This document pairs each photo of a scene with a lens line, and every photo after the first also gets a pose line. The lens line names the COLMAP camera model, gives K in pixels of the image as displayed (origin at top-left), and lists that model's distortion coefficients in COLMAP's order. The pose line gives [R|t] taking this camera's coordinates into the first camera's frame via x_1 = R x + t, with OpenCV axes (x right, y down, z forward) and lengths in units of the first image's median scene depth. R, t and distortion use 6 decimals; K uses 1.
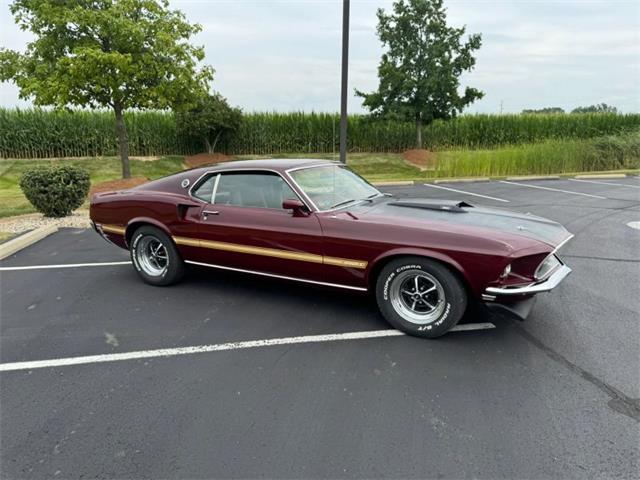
lens RADIAL K [[456.7, 0, 316.4], [0, 456.7, 239.4], [0, 0, 1]] dist [0.029900, -0.034000]
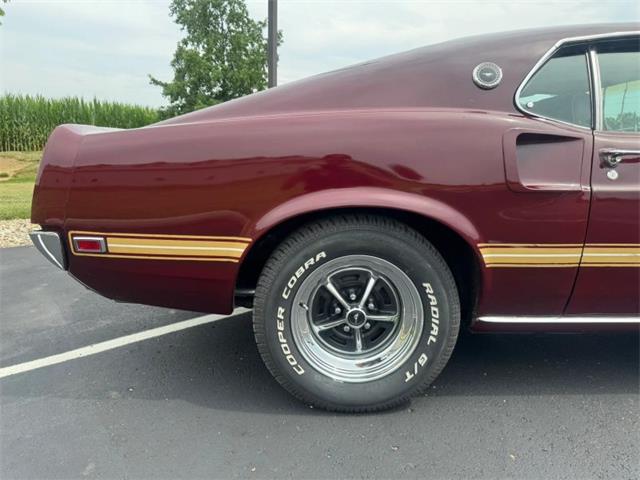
lens RADIAL K [[456.7, 0, 318.4], [0, 456.7, 235.9], [0, 0, 1]] dist [0.029900, -0.034000]
pose [[0.865623, -0.083893, 0.493619, -0.179909], [0.097087, 0.995275, -0.001103, -0.007259], [-0.491194, 0.048879, 0.869678, 0.254254]]
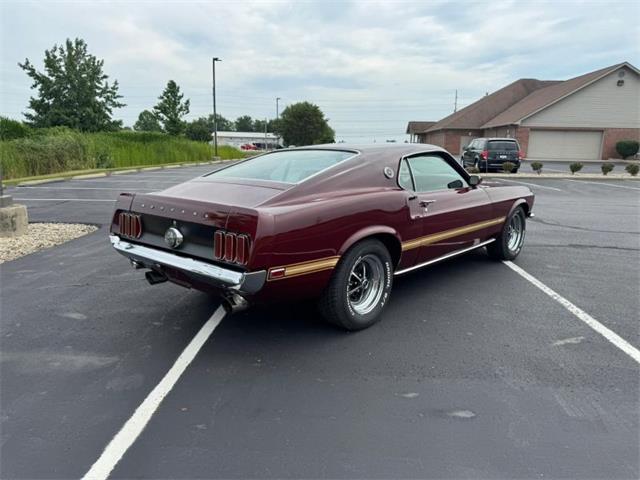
lens RADIAL K [[456.7, 0, 321.5], [0, 456.7, 238.1], [0, 0, 1]] dist [0.029900, -0.034000]
pose [[0.234664, -0.177956, 0.955649, -0.343325], [0.195143, 0.971711, 0.133028, -0.045201], [-0.952288, 0.155271, 0.262752, 0.299137]]
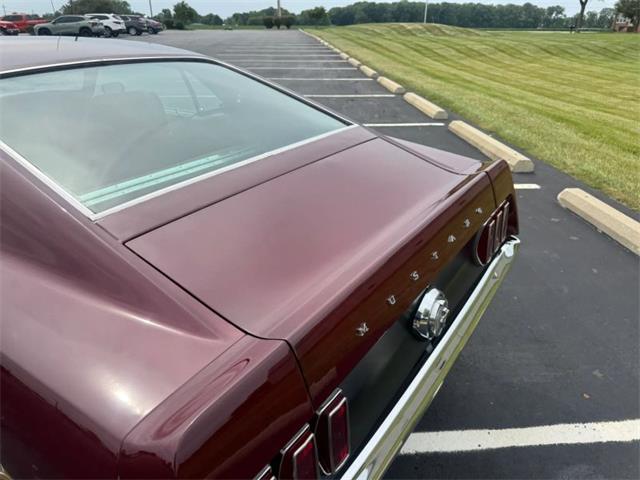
lens RADIAL K [[456.7, 0, 319.8], [0, 456.7, 241.1], [0, 0, 1]] dist [0.029900, -0.034000]
pose [[-0.993883, -0.046047, 0.100380, -0.138381], [0.025257, 0.790071, 0.612494, -0.098692], [-0.107511, 0.611283, -0.784076, 0.488395]]
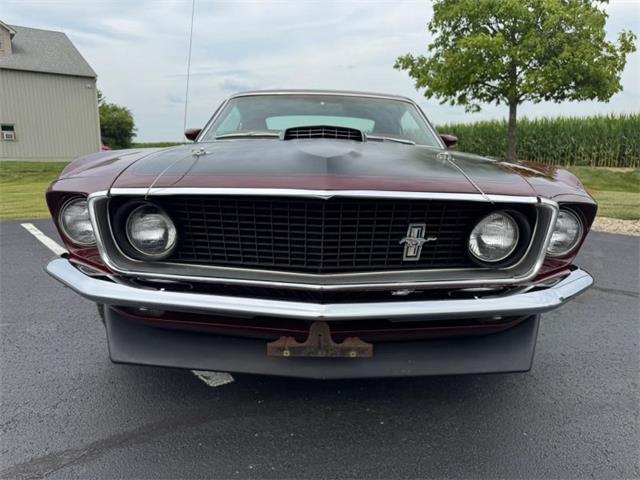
lens RADIAL K [[461.0, 0, 316.2], [0, 461.0, 239.7], [0, 0, 1]] dist [0.010942, -0.018425]
pose [[0.480425, 0.162322, -0.861884, 0.210889], [-0.200113, 0.977089, 0.072473, 0.000339], [0.853901, 0.137657, 0.501900, 0.220758]]
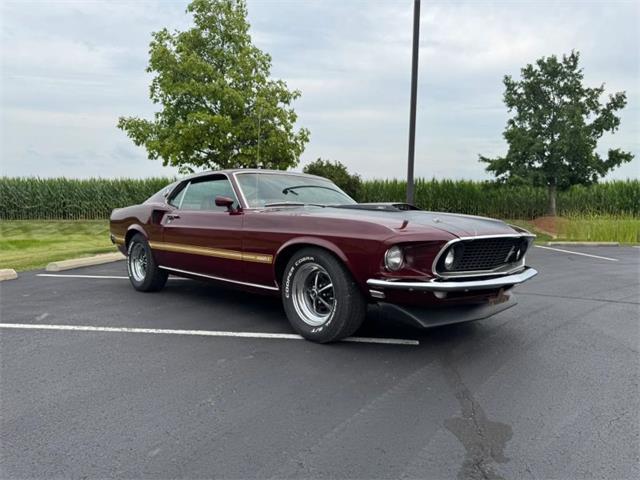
lens RADIAL K [[456.7, 0, 319.3], [0, 456.7, 237.6], [0, 0, 1]] dist [0.029900, -0.034000]
pose [[0.952719, 0.027642, -0.302592, 0.122872], [-0.077333, 0.985119, -0.153494, 0.037773], [0.293846, 0.169637, 0.940679, 0.038435]]
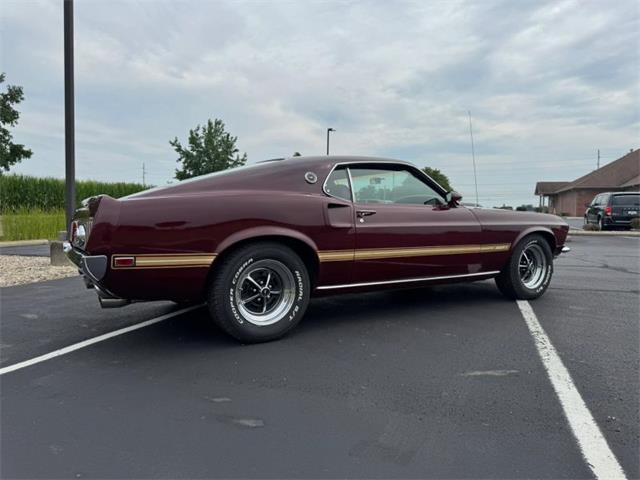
lens RADIAL K [[456.7, 0, 320.5], [0, 456.7, 238.9], [0, 0, 1]] dist [0.029900, -0.034000]
pose [[0.491288, -0.038406, 0.870150, -0.291970], [0.179249, 0.982101, -0.057858, 0.004895], [-0.852353, 0.184399, 0.489379, 0.212850]]
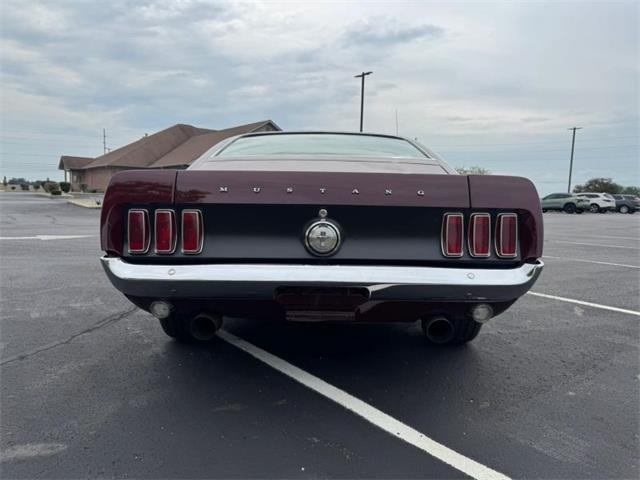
lens RADIAL K [[456.7, 0, 322.7], [0, 456.7, 243.2], [0, 0, 1]] dist [0.029900, -0.034000]
pose [[-0.476131, -0.092729, 0.874472, -0.263813], [0.165768, 0.967132, 0.192812, -0.053277], [-0.863609, 0.236763, -0.445110, 0.479637]]
